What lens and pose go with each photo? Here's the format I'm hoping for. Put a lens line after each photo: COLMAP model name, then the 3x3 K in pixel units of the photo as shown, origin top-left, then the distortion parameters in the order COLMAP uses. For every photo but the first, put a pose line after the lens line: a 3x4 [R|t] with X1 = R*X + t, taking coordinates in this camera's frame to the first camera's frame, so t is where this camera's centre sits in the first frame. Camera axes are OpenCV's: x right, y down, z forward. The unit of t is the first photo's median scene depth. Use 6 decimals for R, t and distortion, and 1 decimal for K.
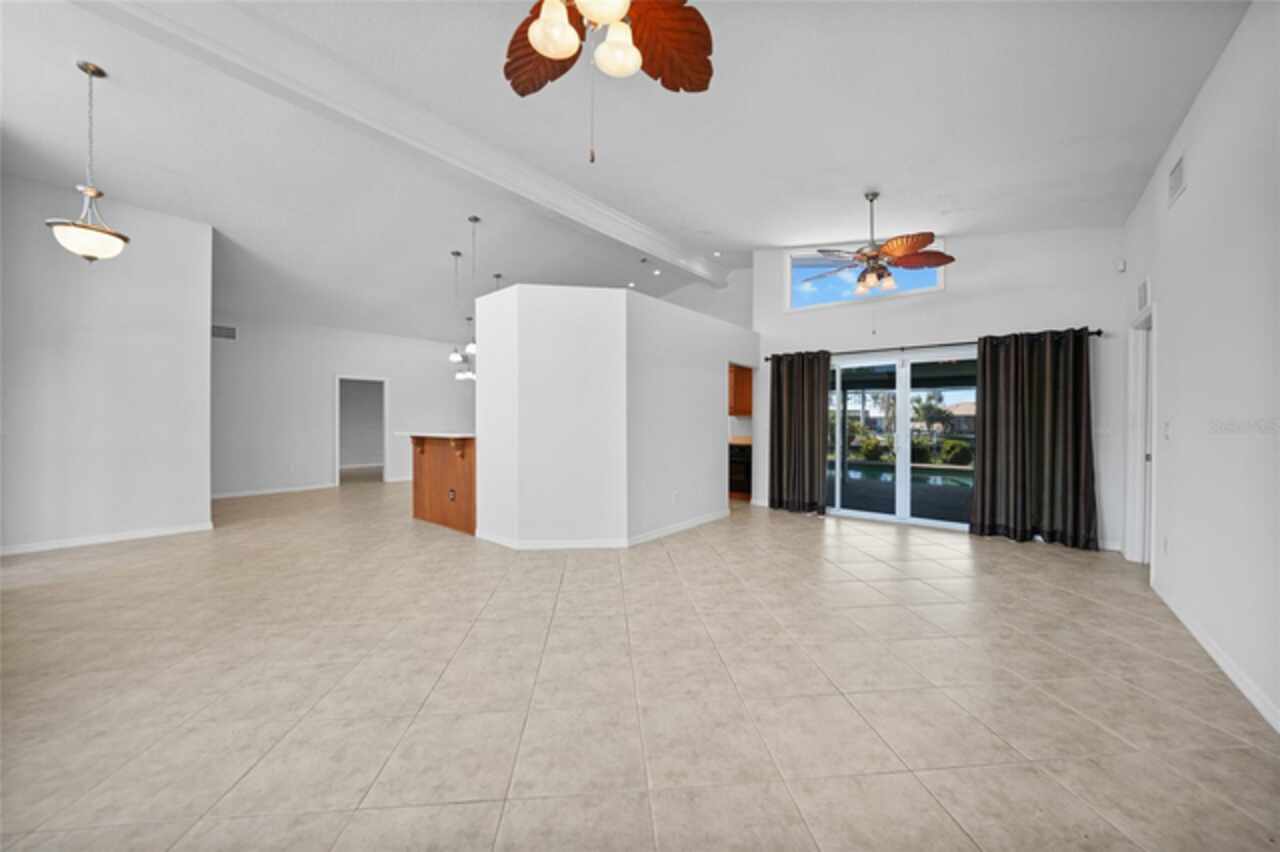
lens RADIAL K [[446.1, 0, 642.0], [0, 446.1, 423.5], [0, 0, 1]] dist [-0.028592, 0.006949]
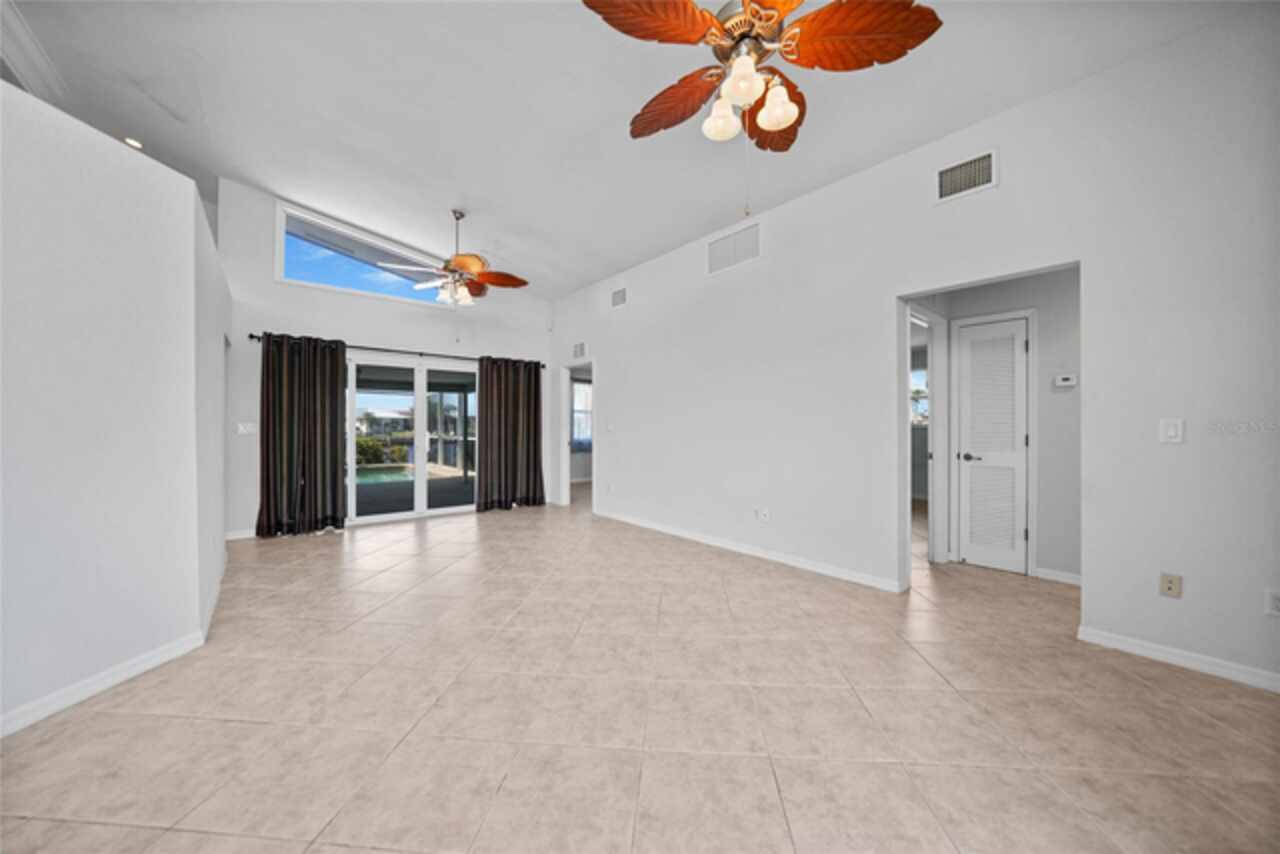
lens RADIAL K [[446.1, 0, 642.0], [0, 446.1, 424.5], [0, 0, 1]] dist [-0.028592, 0.006949]
pose [[0.182191, -0.001401, 0.983262, -0.408341], [0.001576, 0.999998, 0.001132, 0.001224], [-0.983262, 0.001343, 0.182193, 0.308312]]
